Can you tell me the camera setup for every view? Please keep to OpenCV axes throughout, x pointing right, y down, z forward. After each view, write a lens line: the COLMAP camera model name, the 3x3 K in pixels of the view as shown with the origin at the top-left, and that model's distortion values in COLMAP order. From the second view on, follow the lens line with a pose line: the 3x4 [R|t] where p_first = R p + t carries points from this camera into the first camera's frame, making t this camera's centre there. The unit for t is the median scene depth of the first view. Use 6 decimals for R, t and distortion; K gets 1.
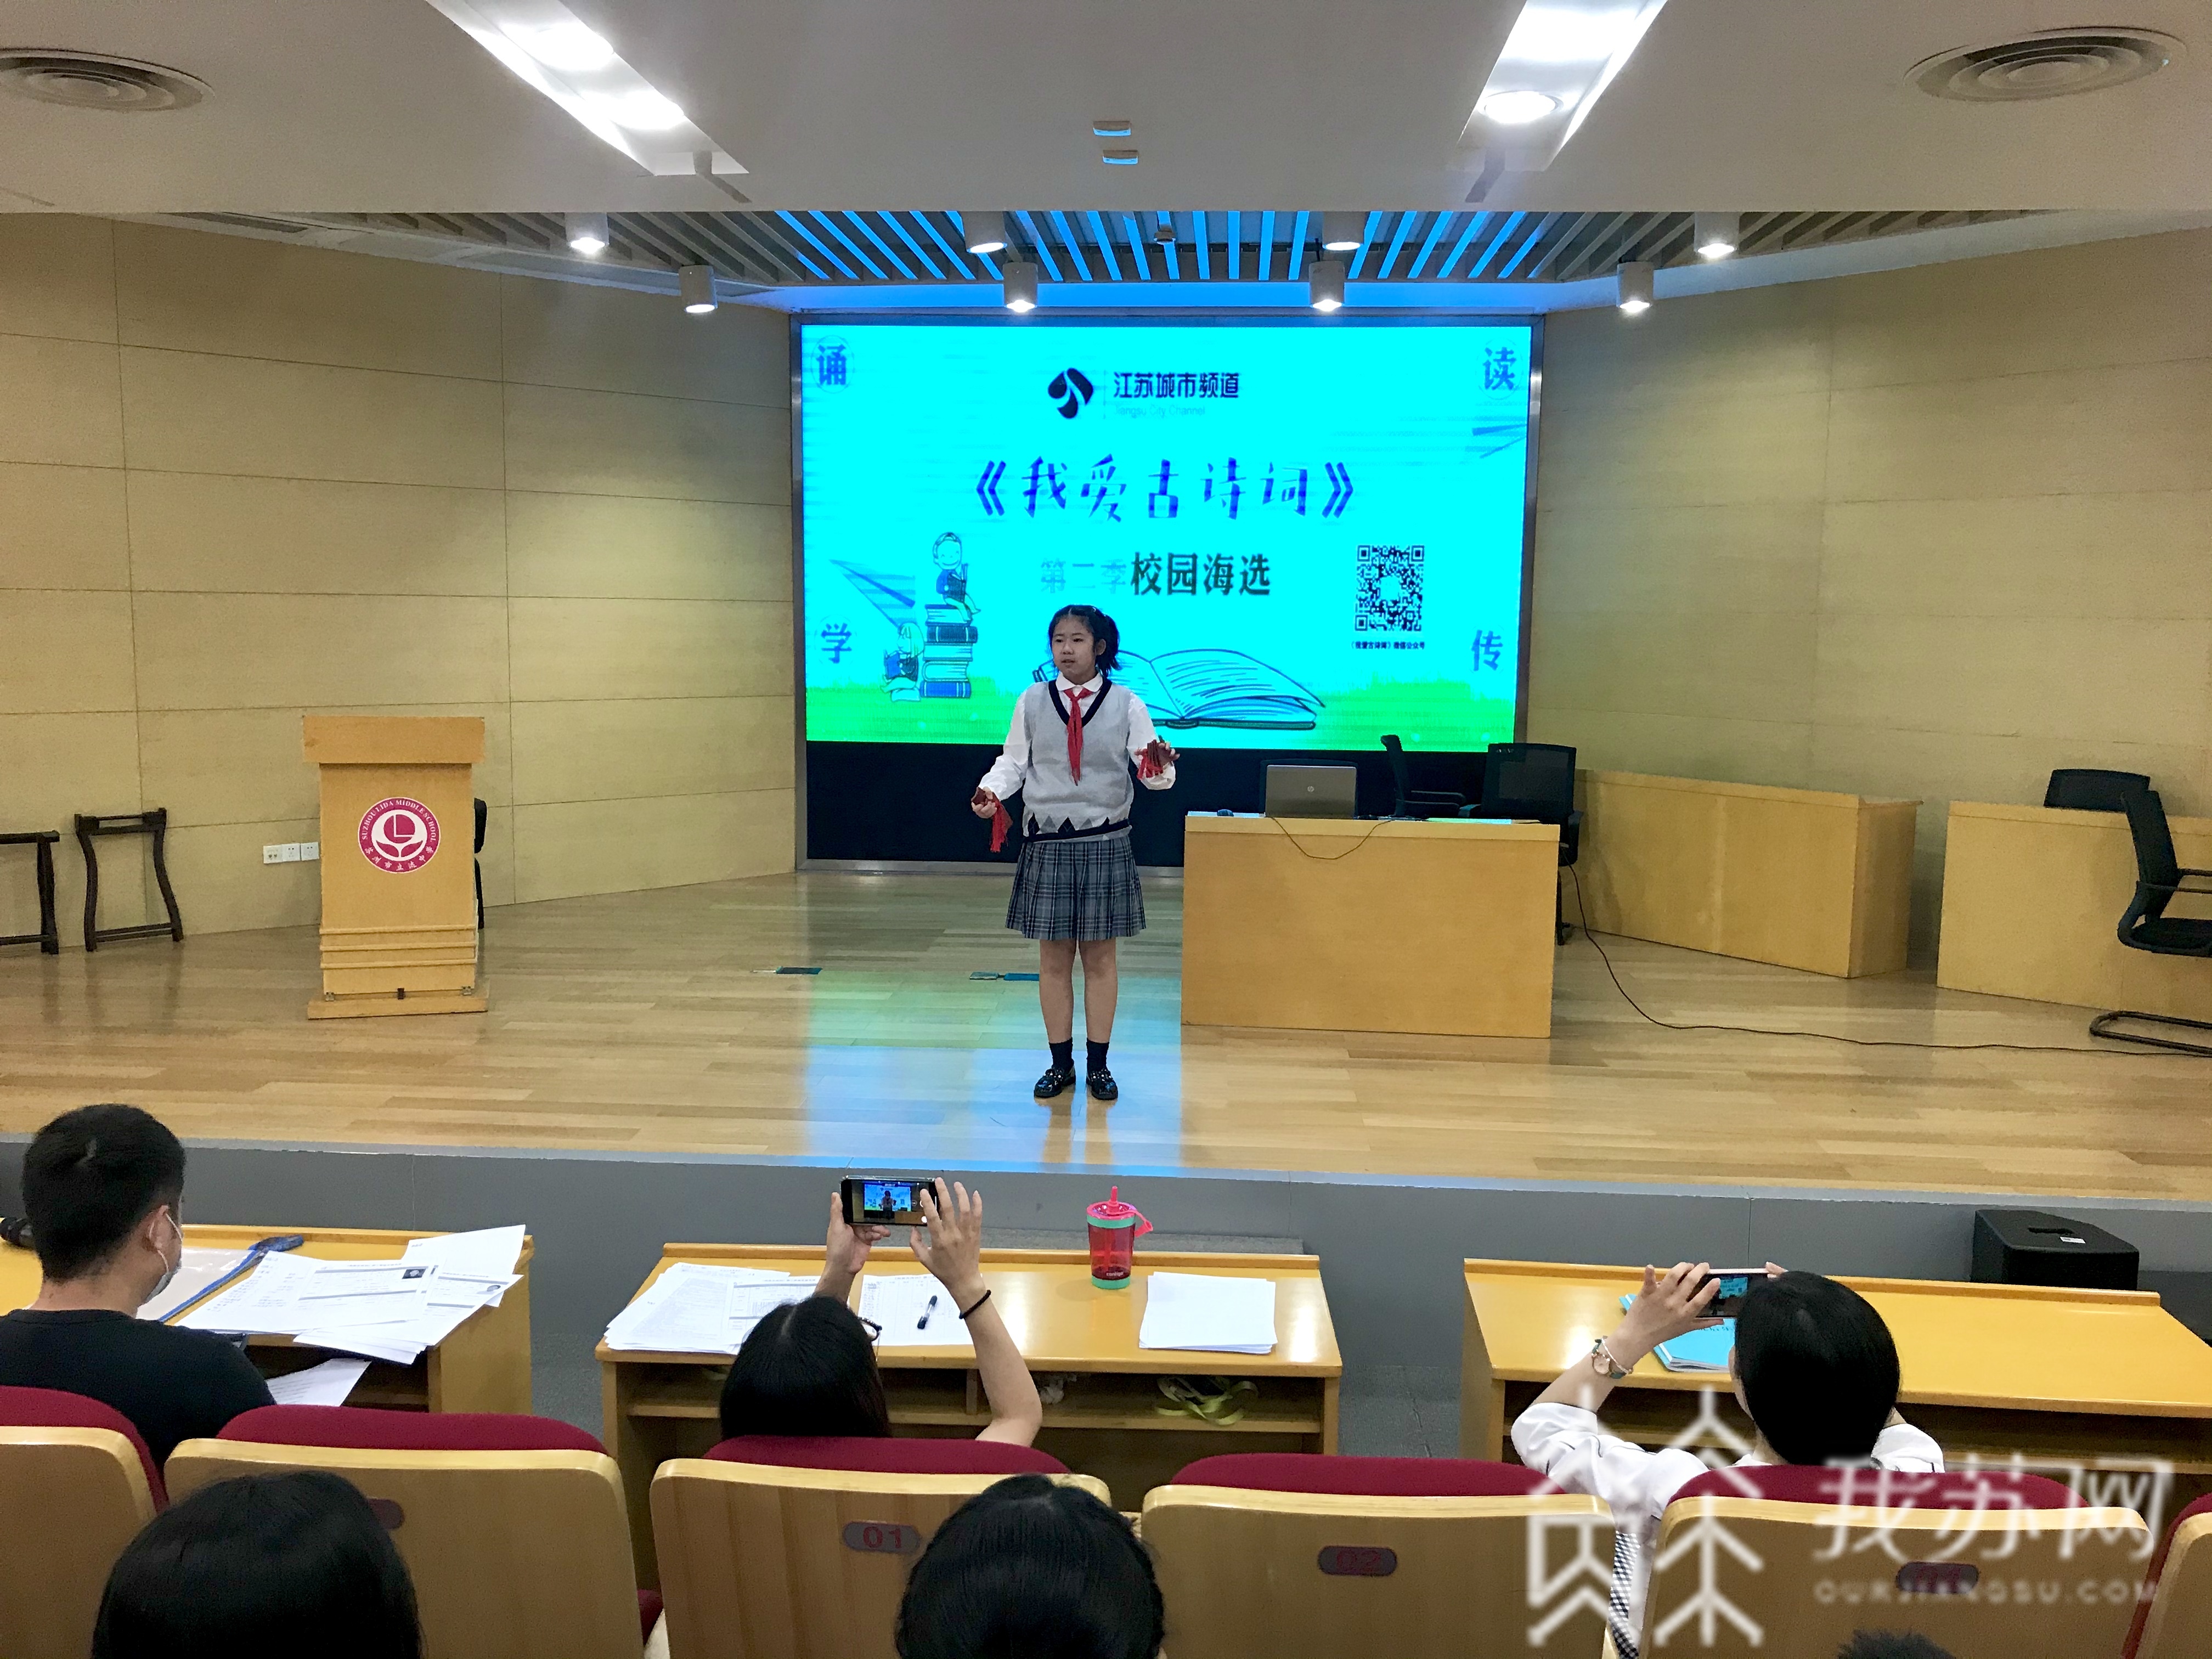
lens RADIAL K [[1812.6, 0, 1106.0], [0, 1812.6, 829.5], [0, 0, 1]] dist [0.087358, -0.006771]
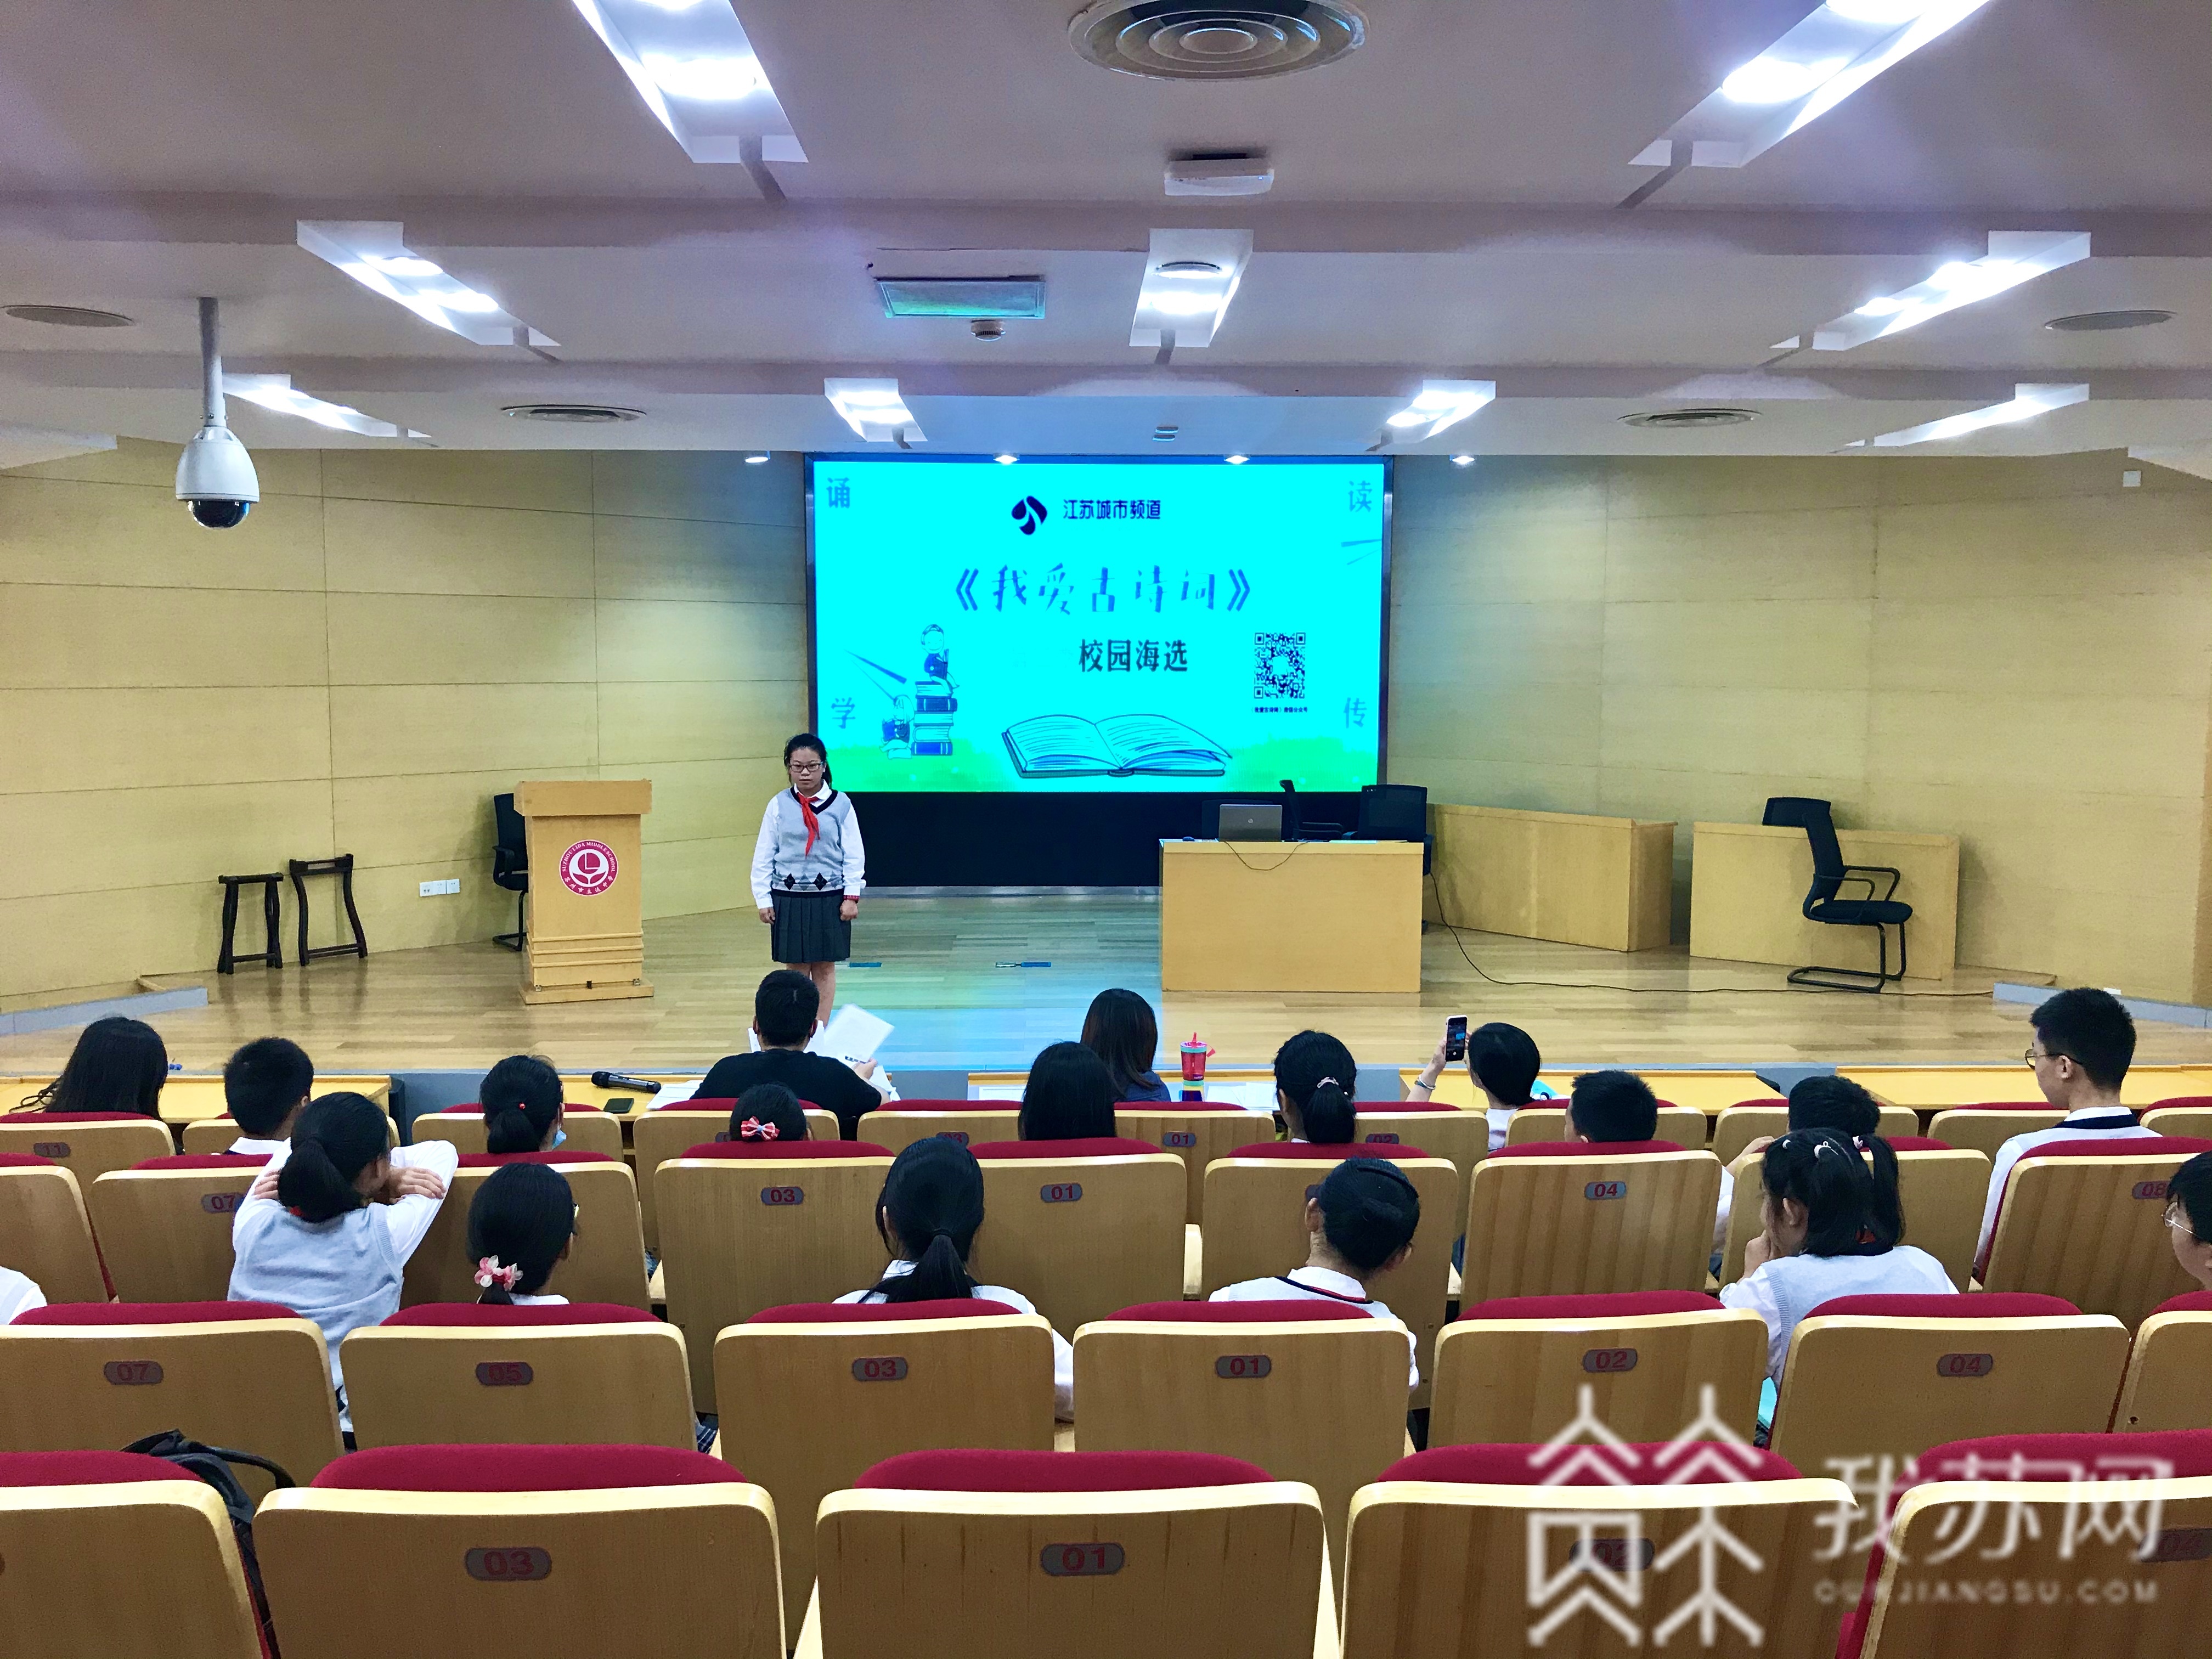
lens RADIAL K [[1782.9, 0, 1106.0], [0, 1782.9, 829.5], [0, 0, 1]] dist [0.196057, 0.000047]
pose [[0.995970, -0.019112, 0.087626, -0.089678], [0.020937, 0.999582, -0.019946, 0.007151], [-0.087208, 0.021700, 0.995954, -0.279982]]
